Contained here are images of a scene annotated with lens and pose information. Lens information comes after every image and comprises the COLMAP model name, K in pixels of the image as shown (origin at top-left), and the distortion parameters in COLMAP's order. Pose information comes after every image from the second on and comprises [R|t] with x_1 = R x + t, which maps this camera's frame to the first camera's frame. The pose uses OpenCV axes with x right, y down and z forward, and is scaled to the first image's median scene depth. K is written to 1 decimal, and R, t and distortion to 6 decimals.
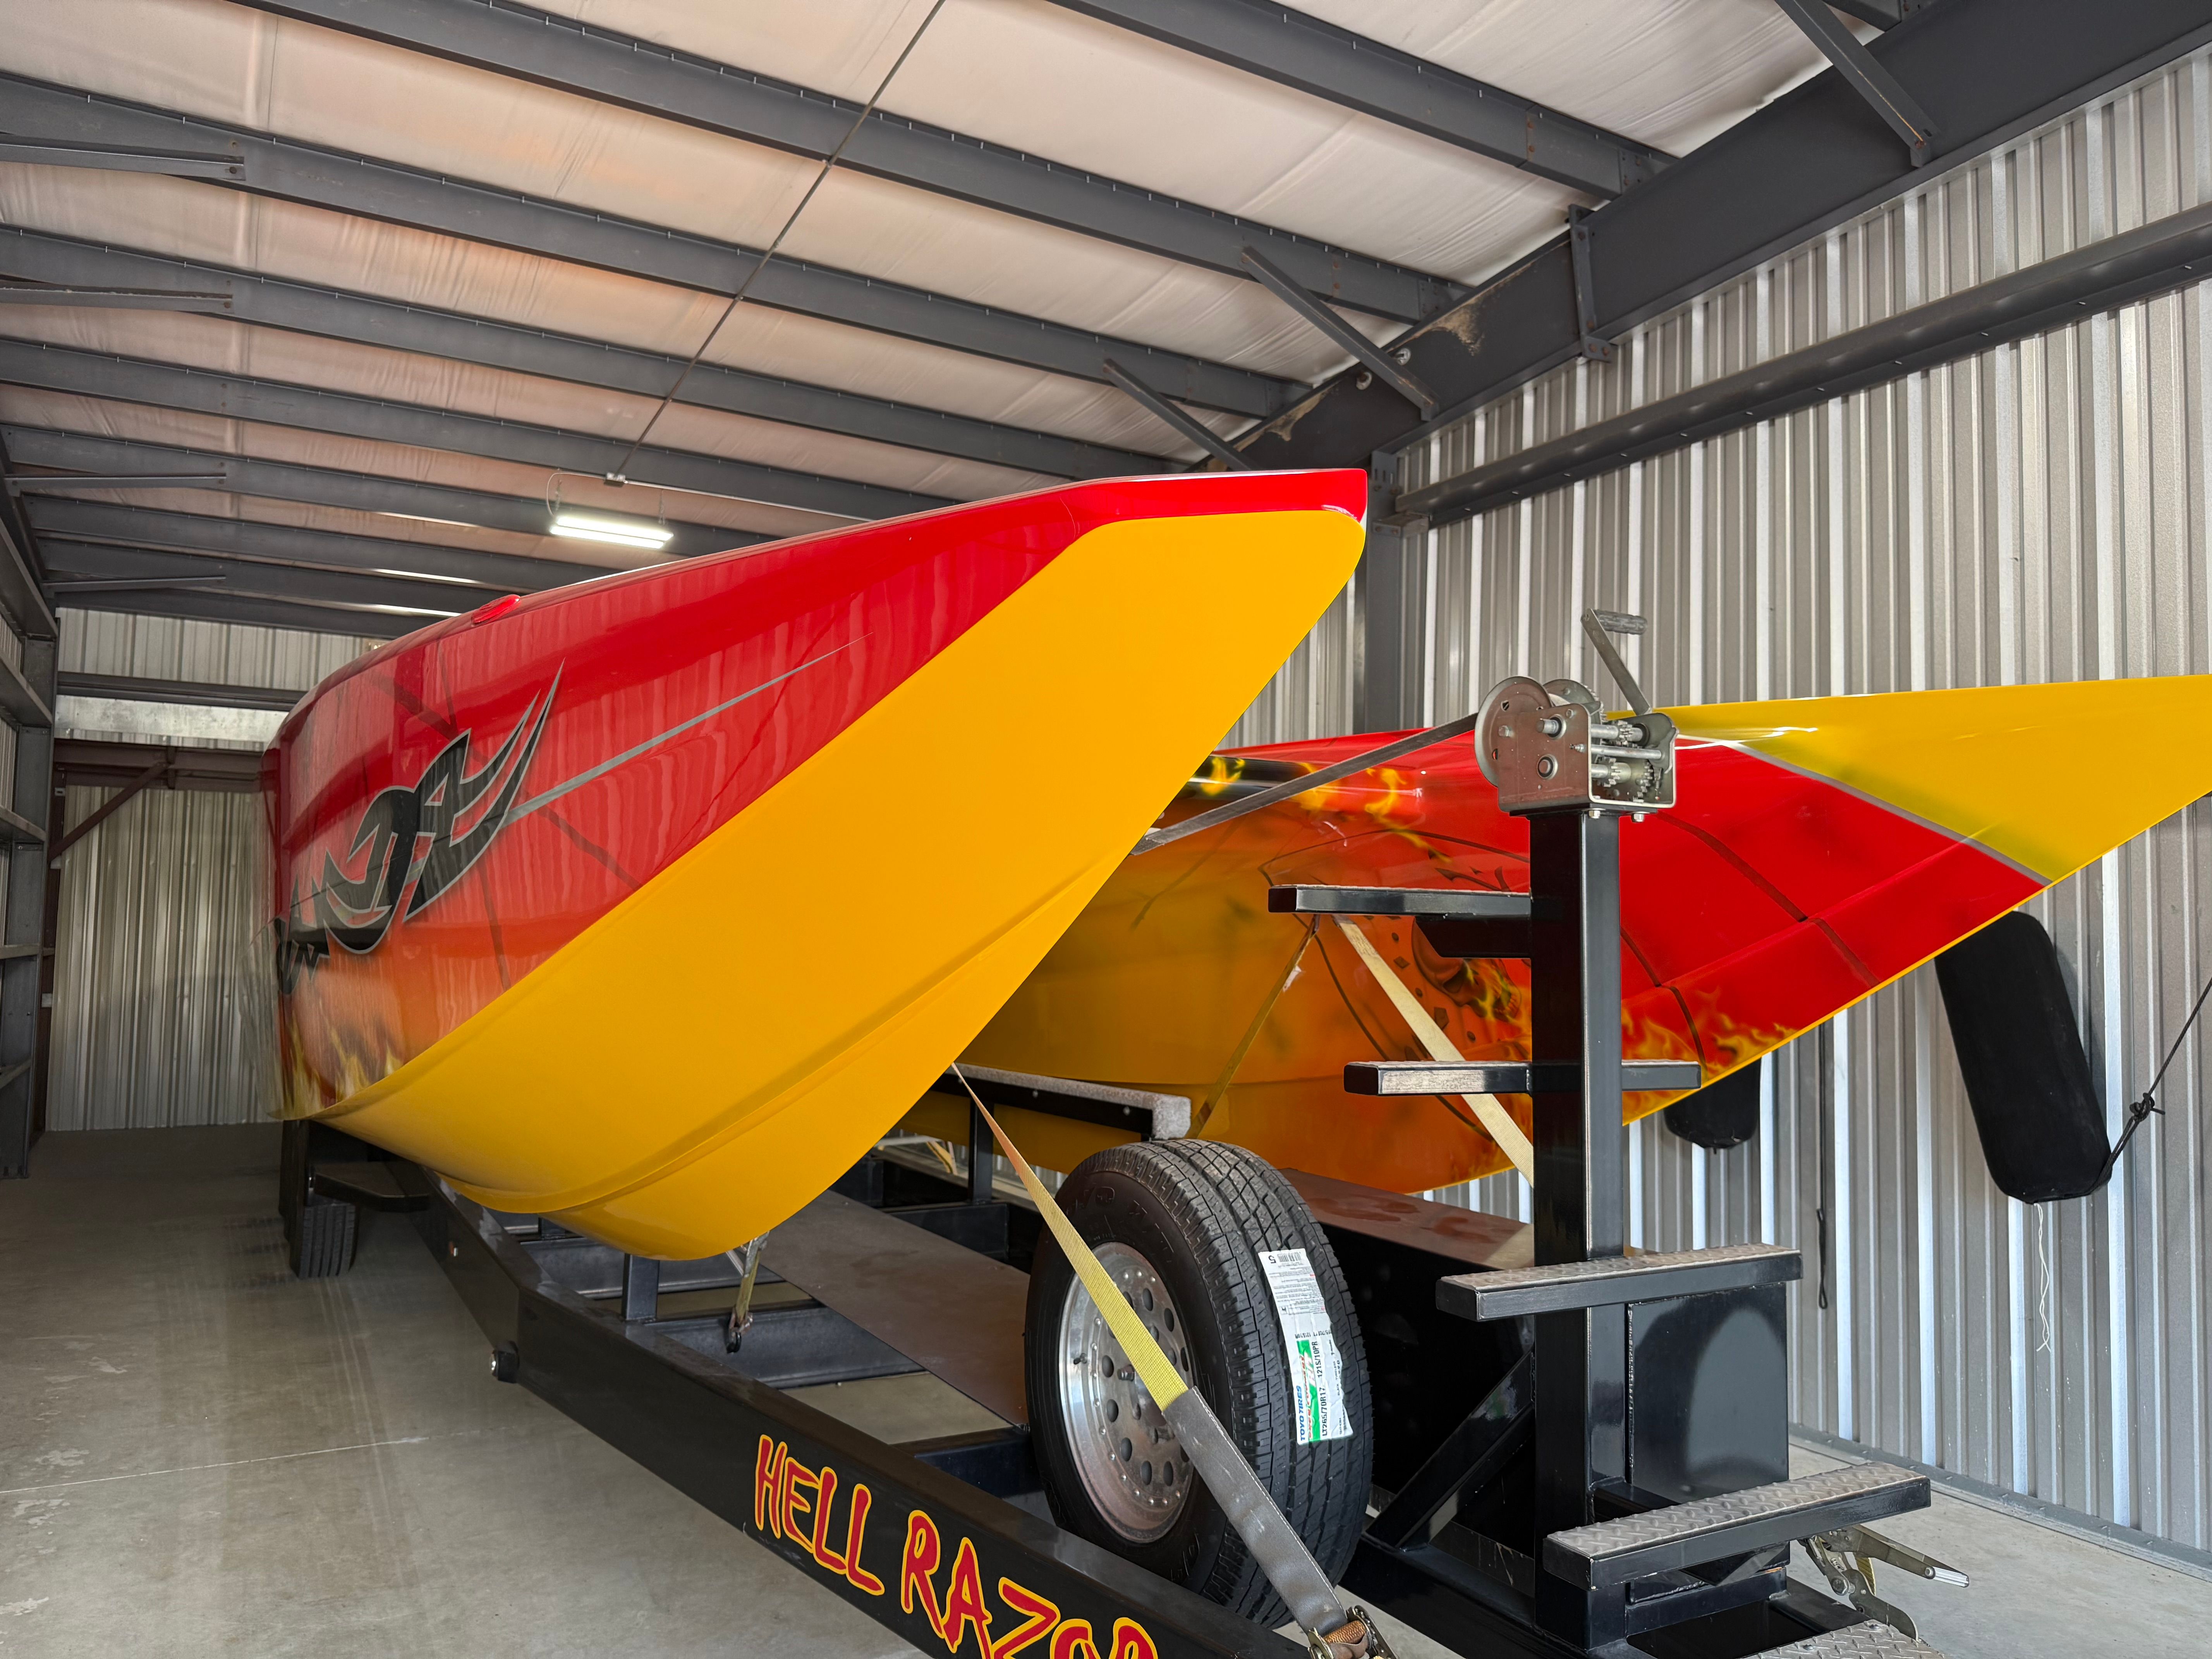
lens RADIAL K [[1576.4, 0, 1104.5], [0, 1576.4, 829.0], [0, 0, 1]] dist [0.008209, -0.009463]
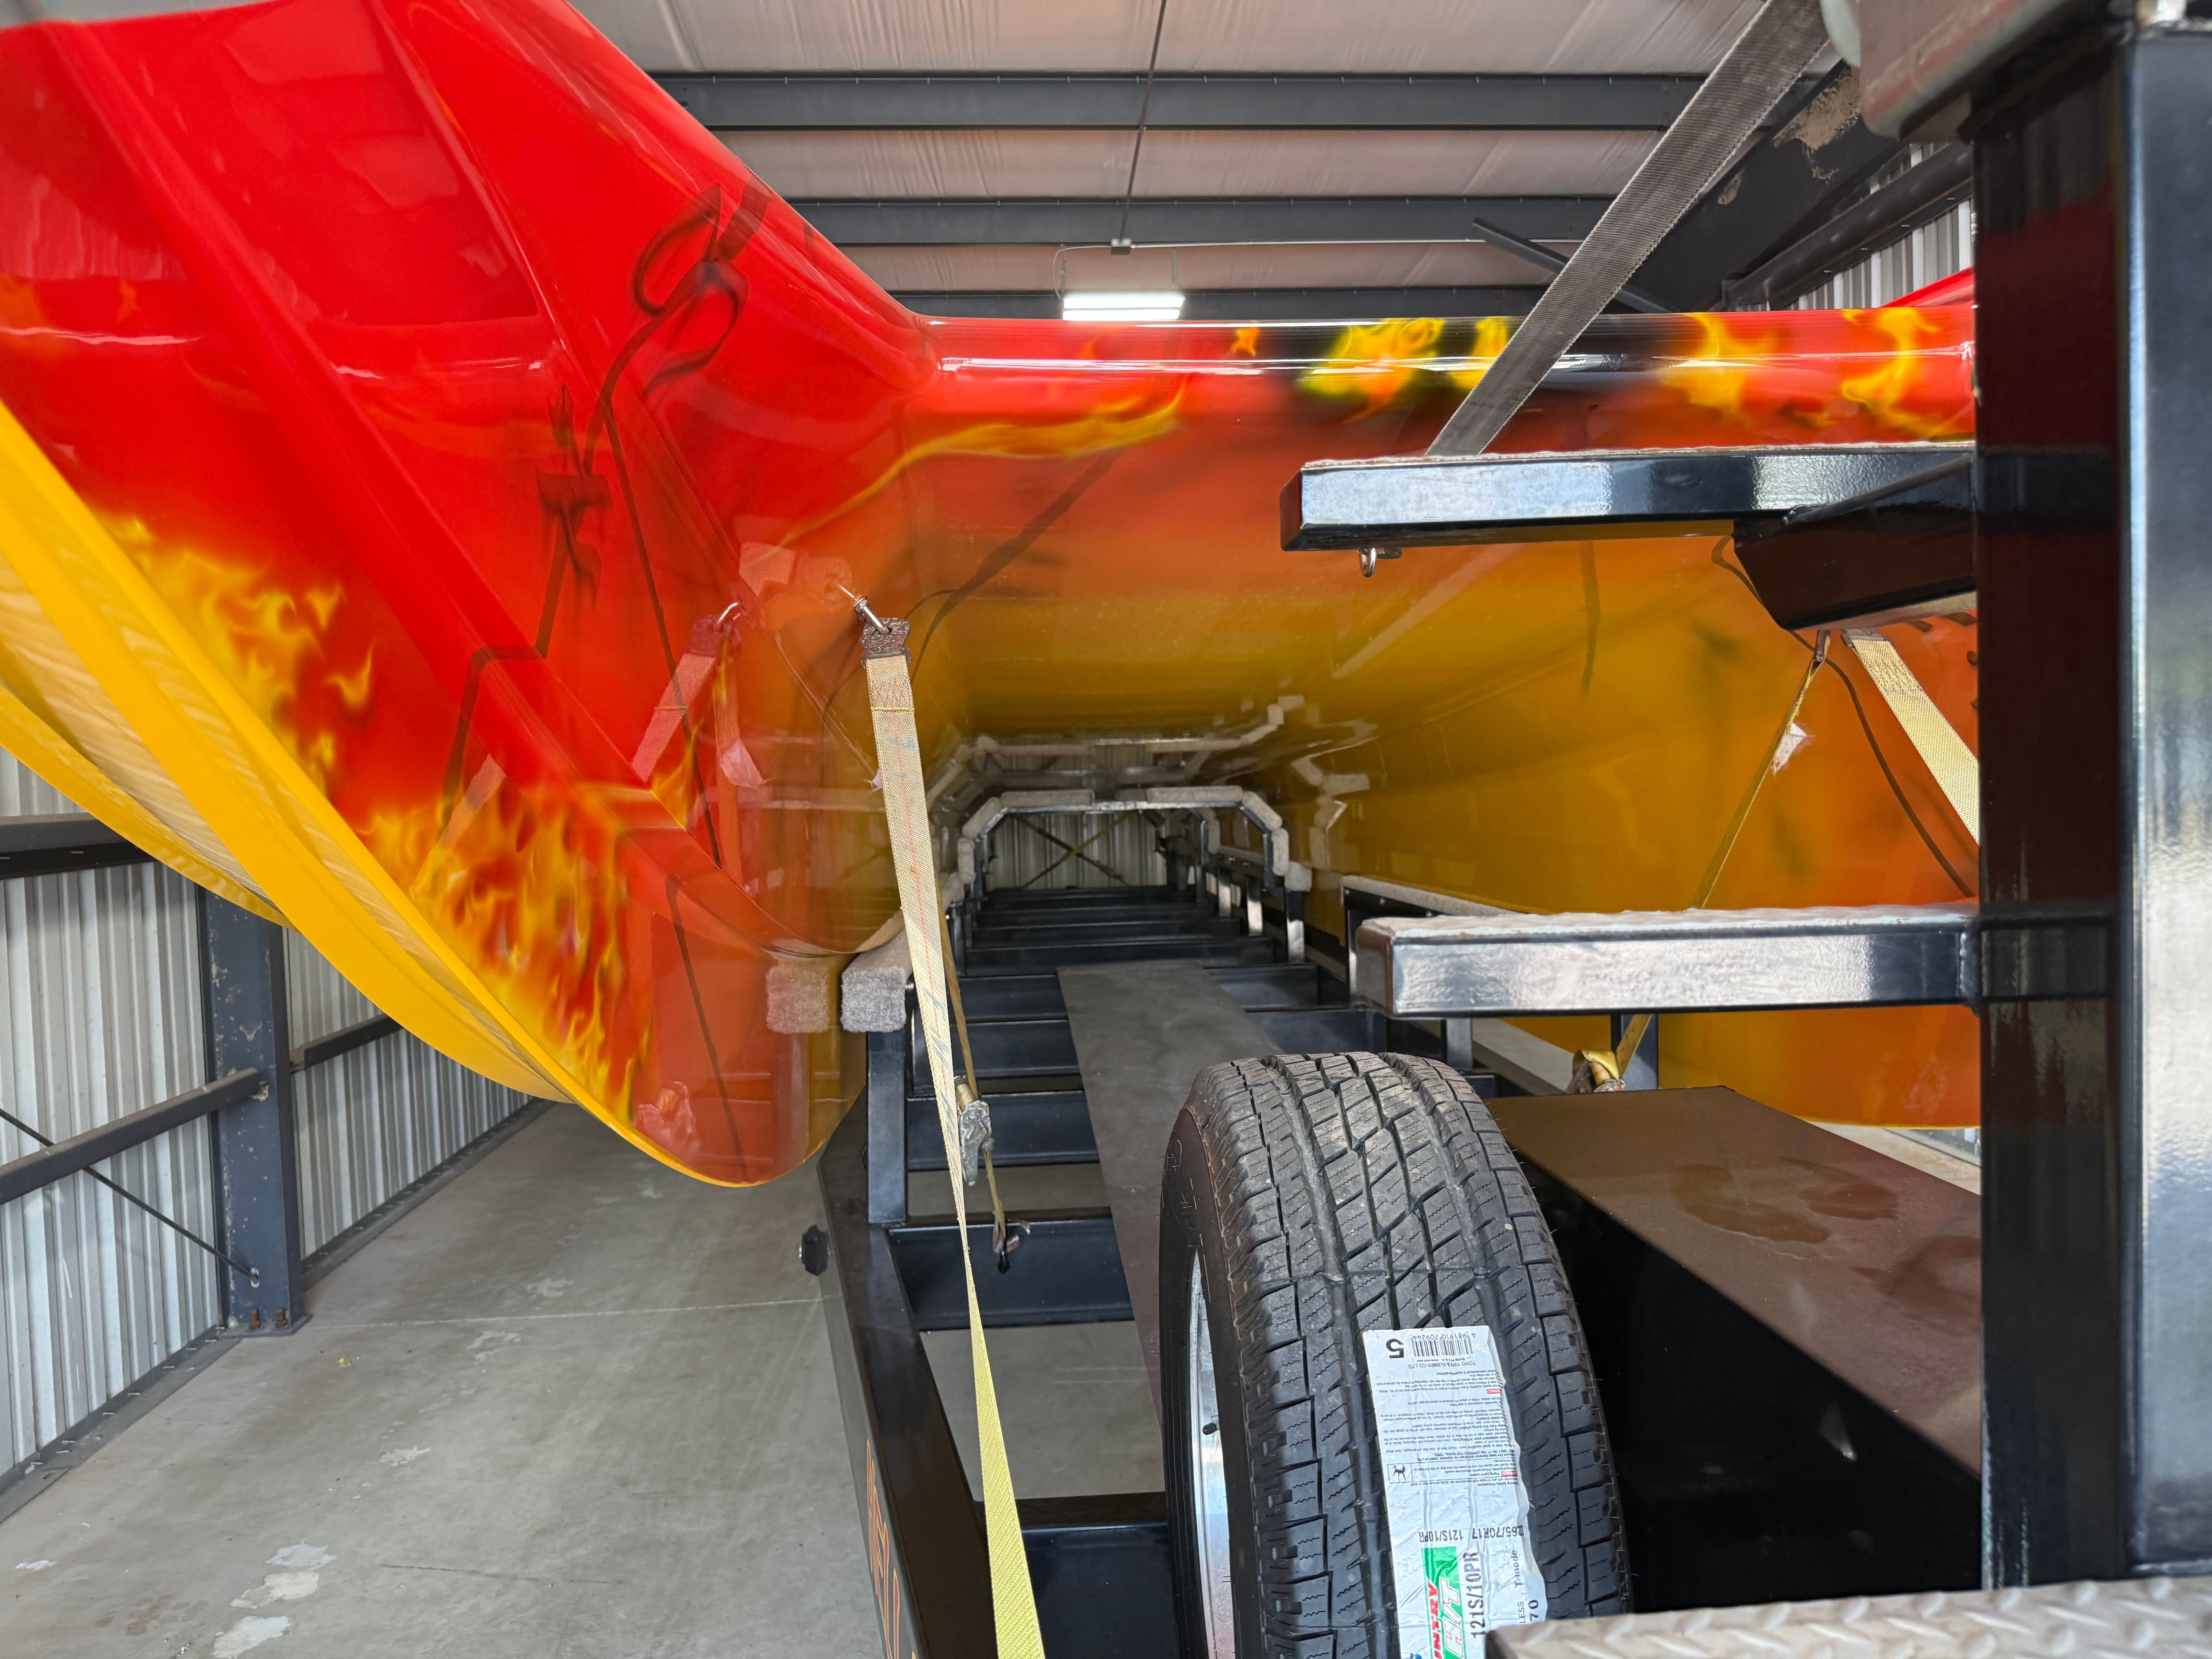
lens RADIAL K [[1576.4, 0, 1104.2], [0, 1576.4, 846.2], [0, 0, 1]] dist [0.008209, -0.009463]
pose [[0.900660, -0.024597, -0.433828, 0.134337], [0.077485, 0.991486, 0.104649, 0.047207], [0.427561, -0.127868, 0.894898, 0.344431]]
